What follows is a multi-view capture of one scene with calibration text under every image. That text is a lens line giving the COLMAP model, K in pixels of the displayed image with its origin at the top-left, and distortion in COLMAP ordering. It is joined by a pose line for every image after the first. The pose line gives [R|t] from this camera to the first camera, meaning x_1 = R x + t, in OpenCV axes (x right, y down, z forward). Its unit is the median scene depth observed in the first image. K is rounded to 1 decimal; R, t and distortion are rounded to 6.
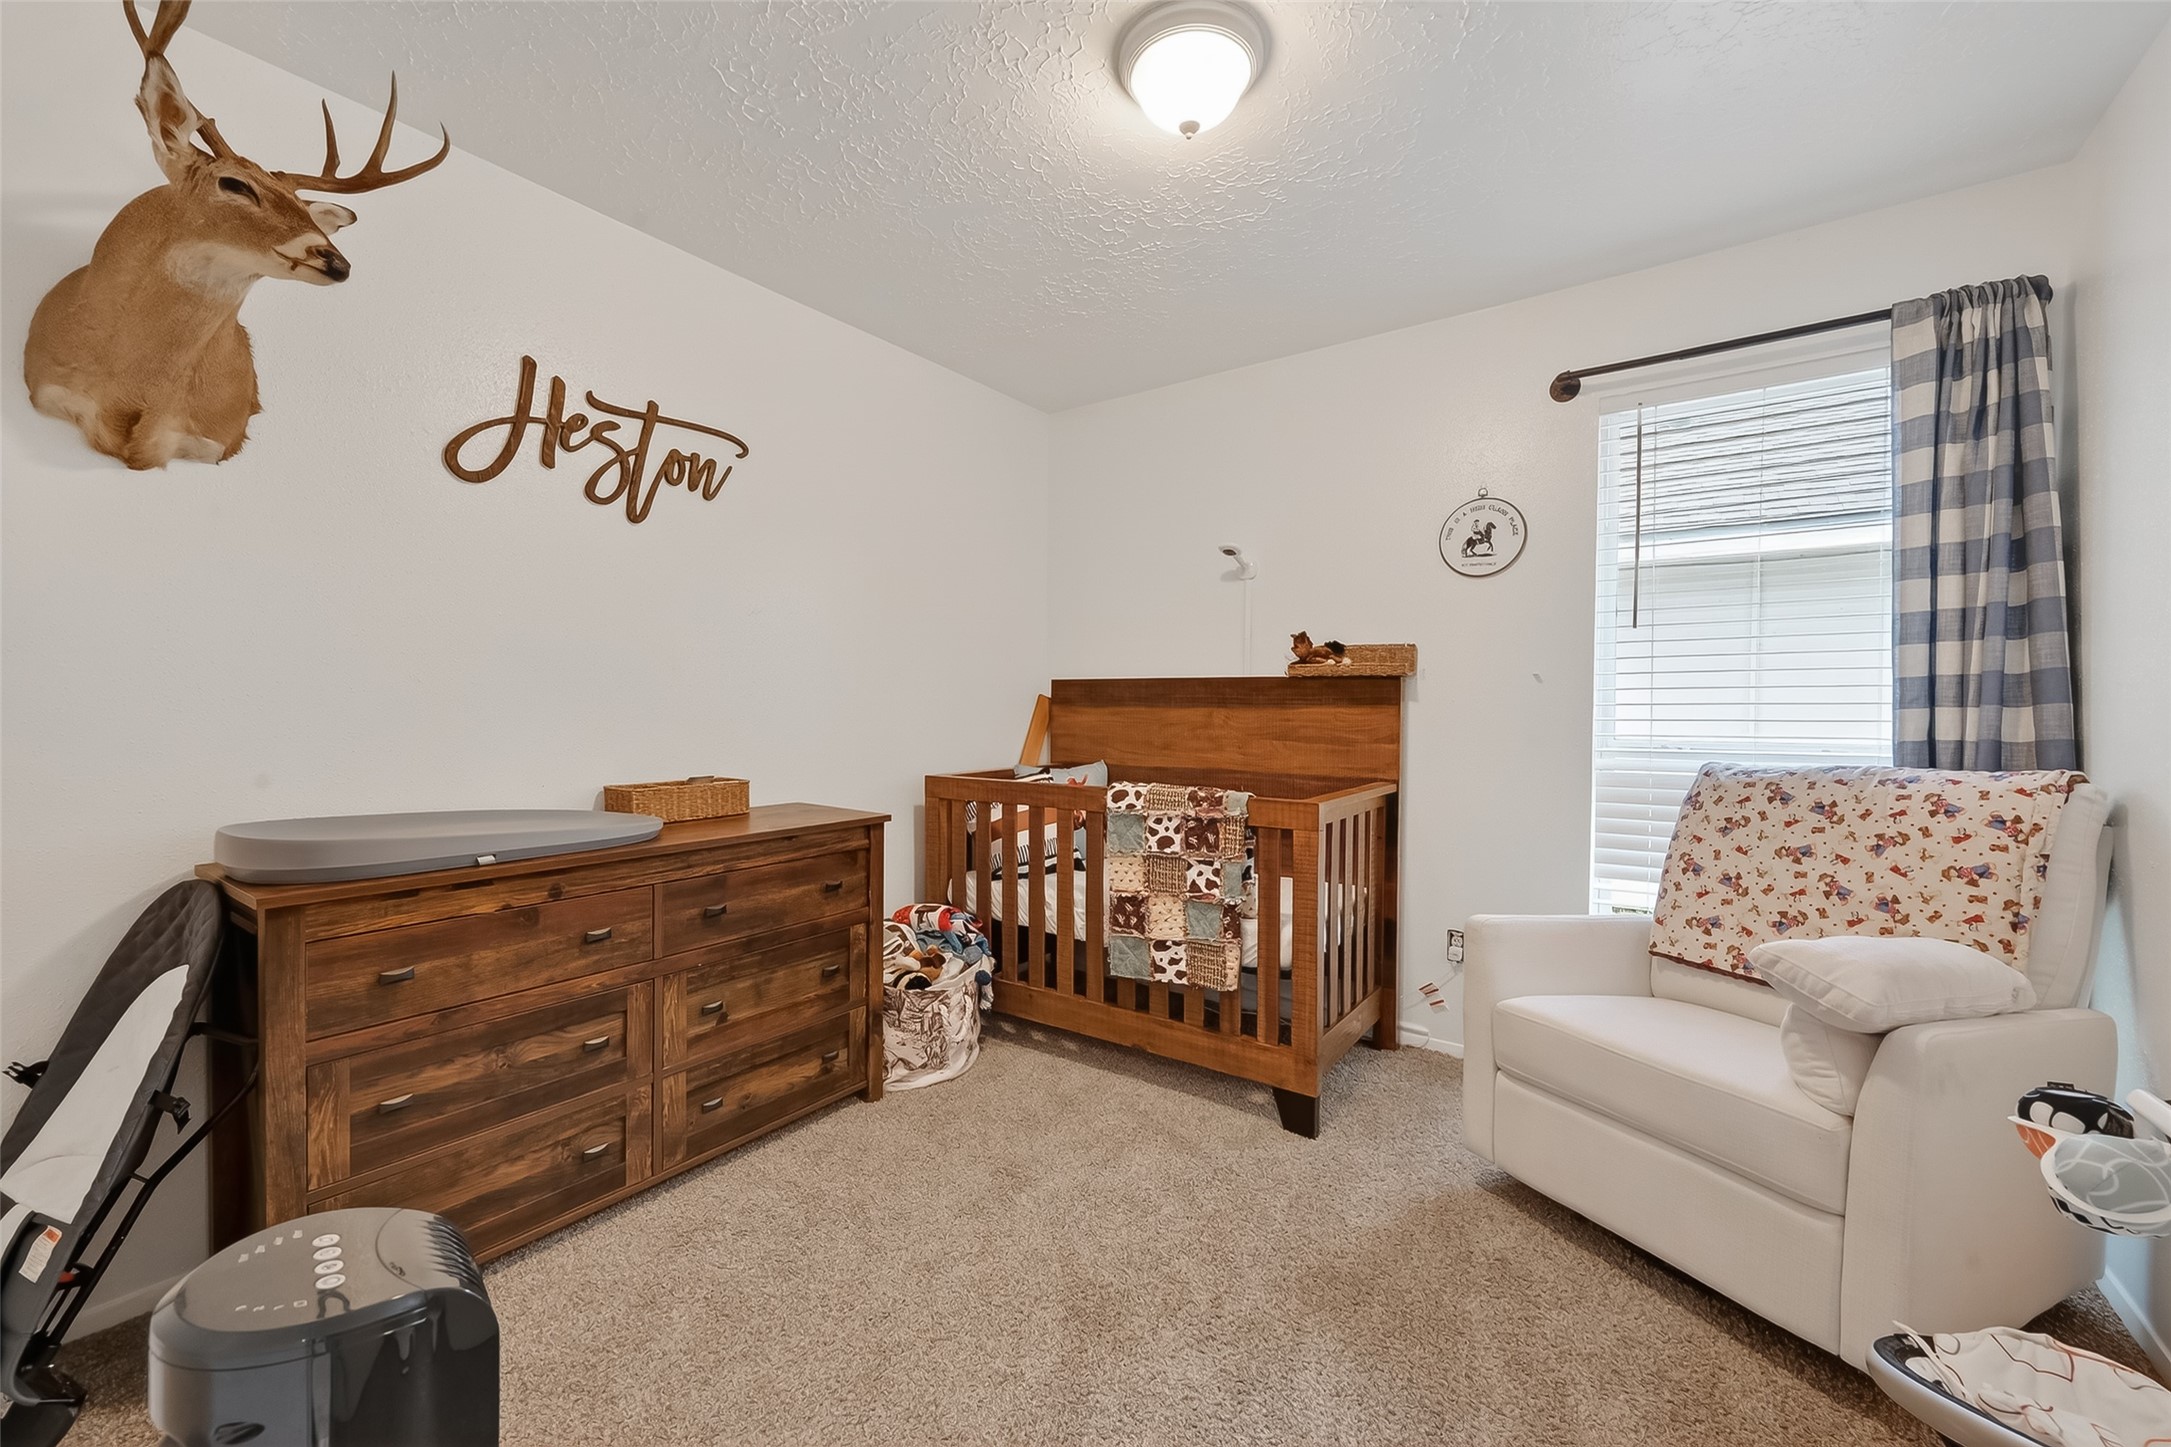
lens RADIAL K [[870.7, 0, 1084.8], [0, 870.7, 717.8], [0, 0, 1]] dist [-0.000340, 0.000196]
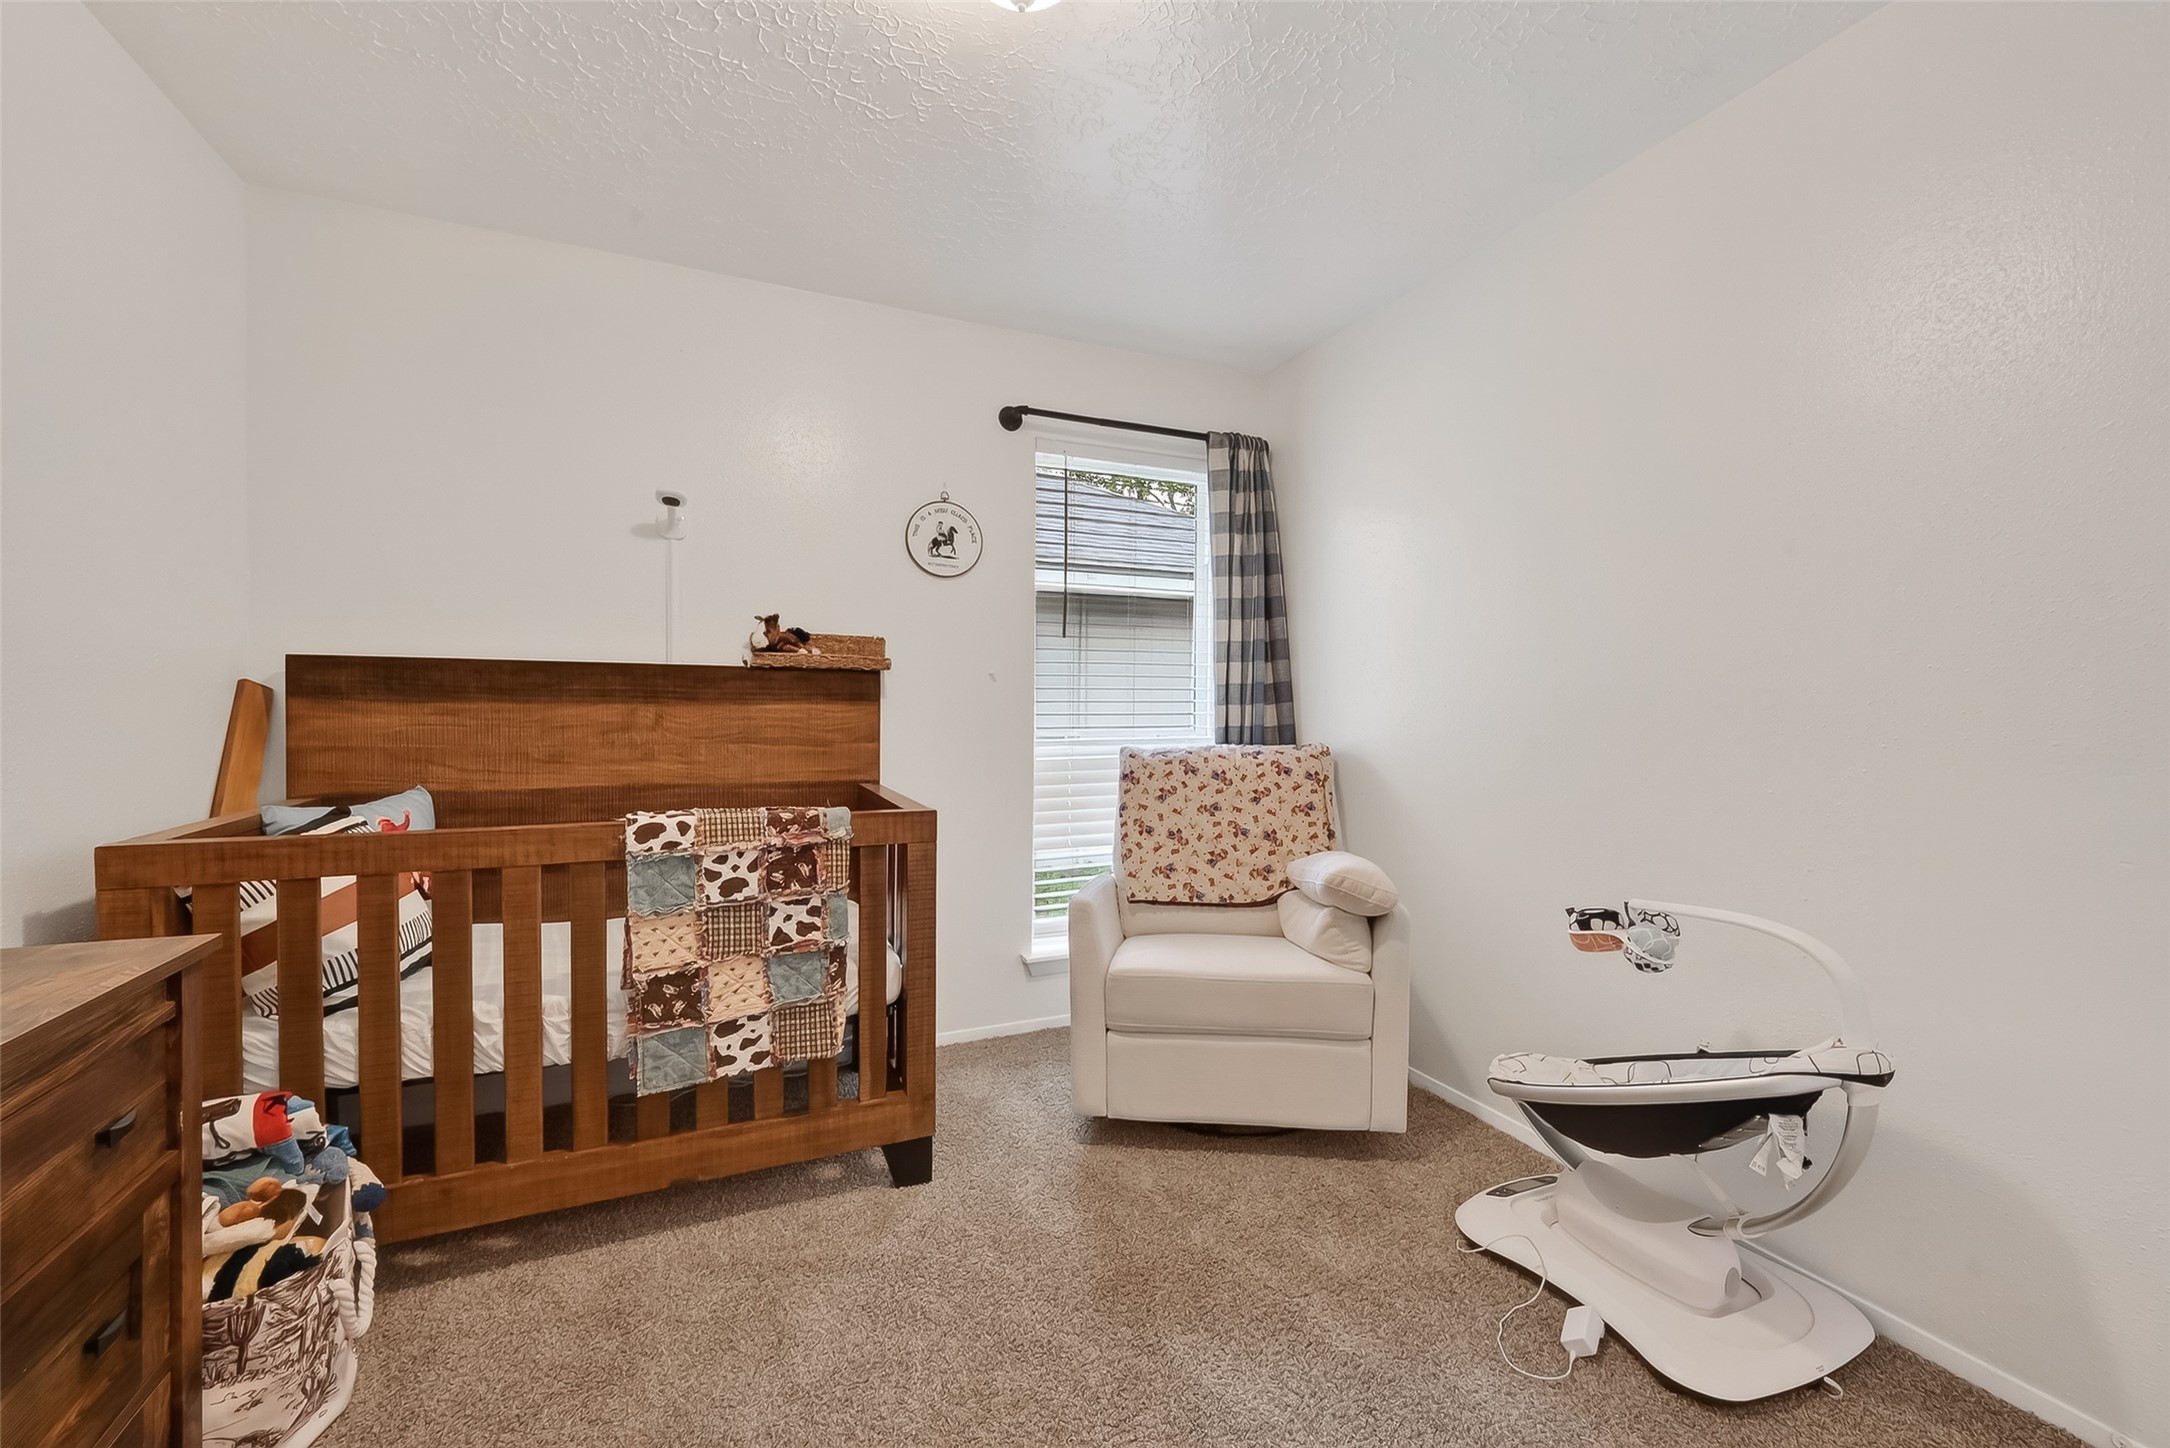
lens RADIAL K [[870.3, 0, 1083.8], [0, 870.3, 719.3], [0, 0, 1]] dist [-0.000340, 0.000196]
pose [[0.508302, -0.014767, 0.861052, -0.390673], [0.006707, 0.999891, 0.013188, -0.006736], [-0.861153, -0.000929, 0.508345, 0.368370]]
